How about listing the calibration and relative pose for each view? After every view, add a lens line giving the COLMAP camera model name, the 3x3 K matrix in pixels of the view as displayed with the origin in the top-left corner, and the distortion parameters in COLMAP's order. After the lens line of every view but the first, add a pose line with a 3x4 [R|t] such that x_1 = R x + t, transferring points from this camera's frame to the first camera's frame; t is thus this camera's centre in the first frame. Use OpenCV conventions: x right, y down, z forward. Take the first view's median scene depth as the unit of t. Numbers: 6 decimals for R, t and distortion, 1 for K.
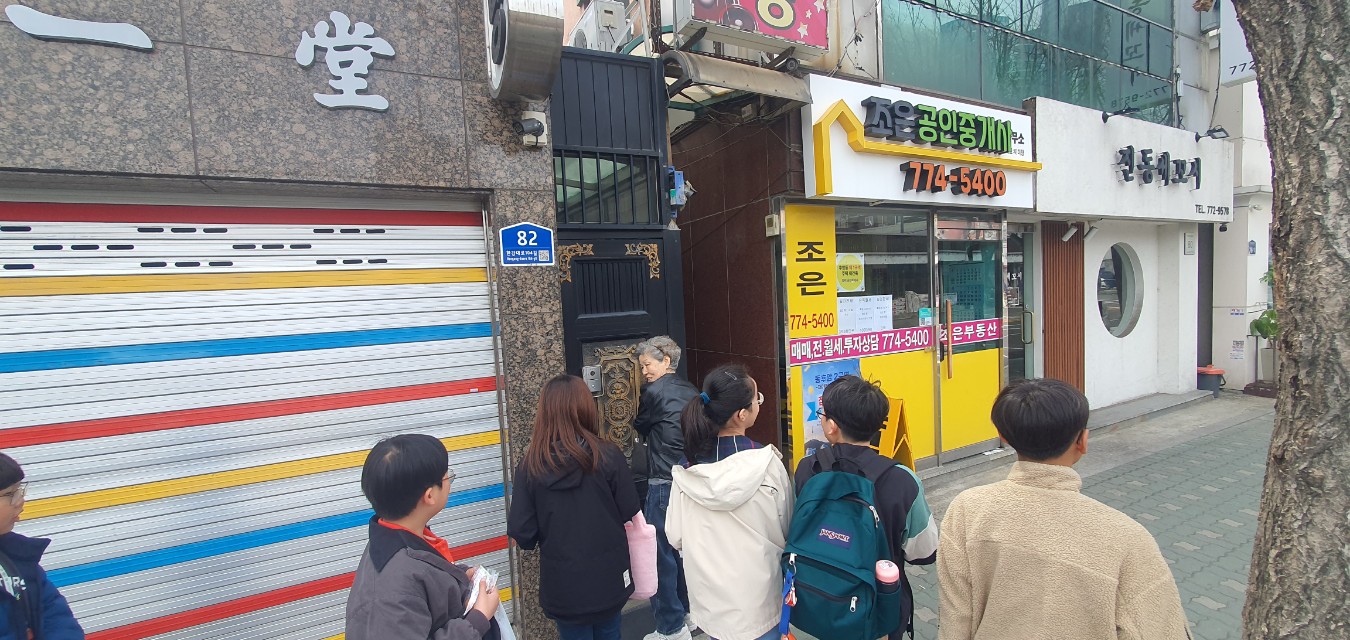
lens RADIAL K [[538.5, 0, 613.1], [0, 538.5, 344.3], [0, 0, 1]] dist [-0.005963, 0.000420]
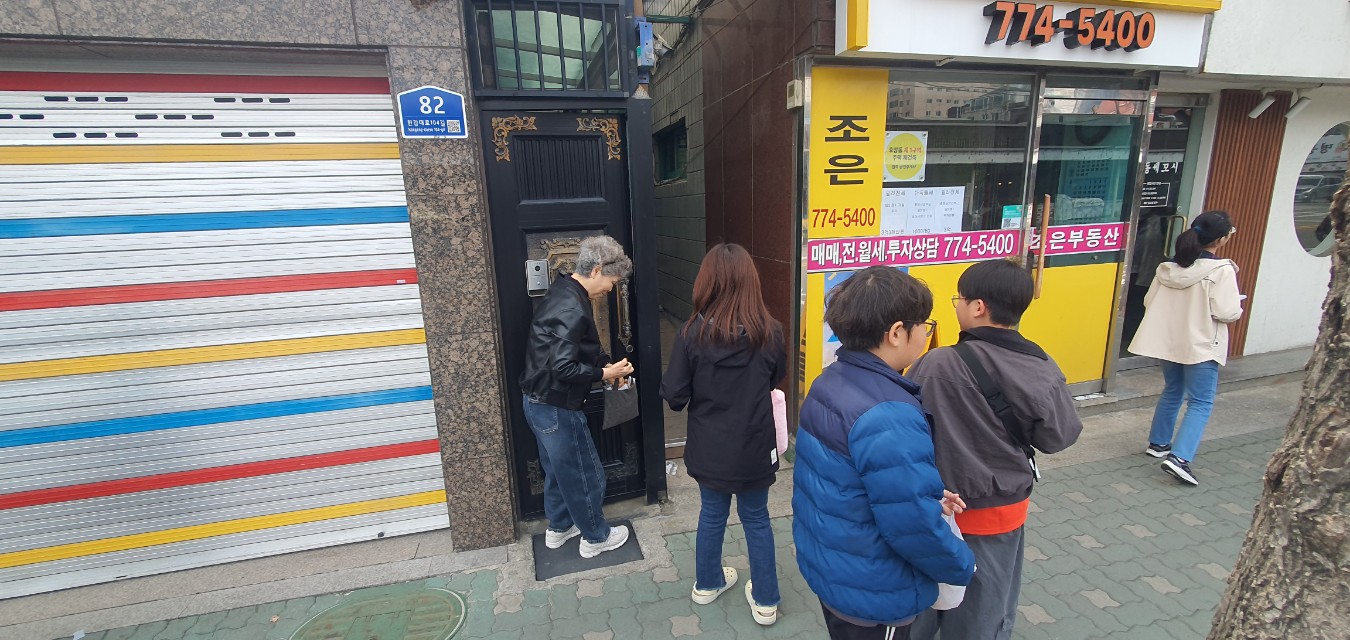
lens RADIAL K [[538.5, 0, 684.8], [0, 538.5, 302.2], [0, 0, 1]] dist [-0.005963, 0.000420]
pose [[0.979098, 0.055682, -0.195617, 0.311151], [-0.036092, 0.994096, 0.102321, 0.008534], [0.200160, -0.093122, 0.975328, 0.166190]]
